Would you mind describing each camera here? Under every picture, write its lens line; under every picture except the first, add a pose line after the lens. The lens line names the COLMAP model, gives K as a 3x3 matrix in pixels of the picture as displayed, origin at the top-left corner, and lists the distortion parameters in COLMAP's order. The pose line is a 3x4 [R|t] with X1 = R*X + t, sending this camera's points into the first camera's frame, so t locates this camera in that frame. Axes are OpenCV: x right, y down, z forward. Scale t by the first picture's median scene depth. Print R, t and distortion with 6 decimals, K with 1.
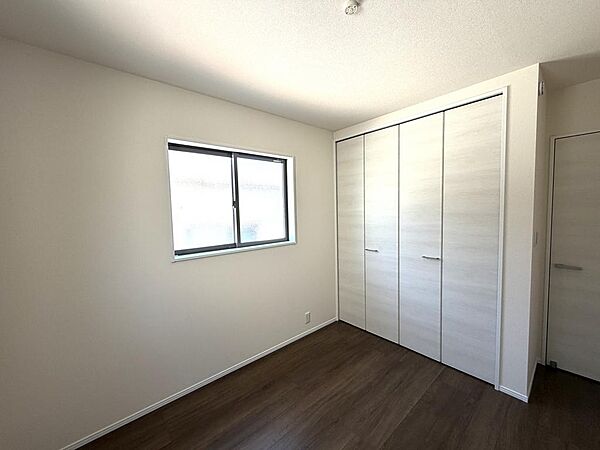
lens RADIAL K [[238.8, 0, 296.8], [0, 238.8, 225.2], [0, 0, 1]] dist [0.001358, 0.000400]
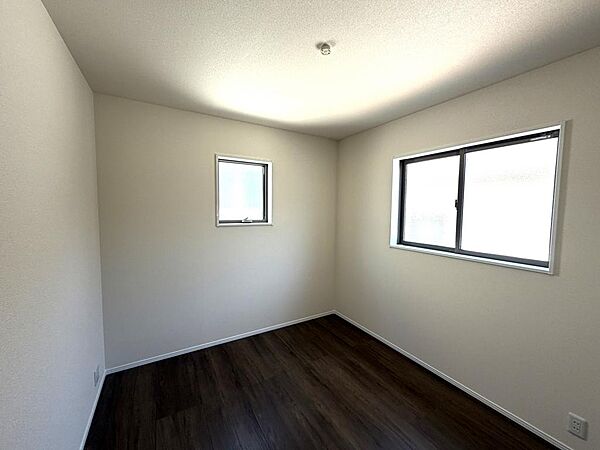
lens RADIAL K [[238.8, 0, 296.8], [0, 238.8, 225.2], [0, 0, 1]] dist [0.001358, 0.000400]
pose [[-0.173770, 0.098612, -0.979837, 0.874076], [-0.068523, 0.991351, 0.111923, -0.087361], [0.982399, 0.086590, -0.165510, 0.636617]]
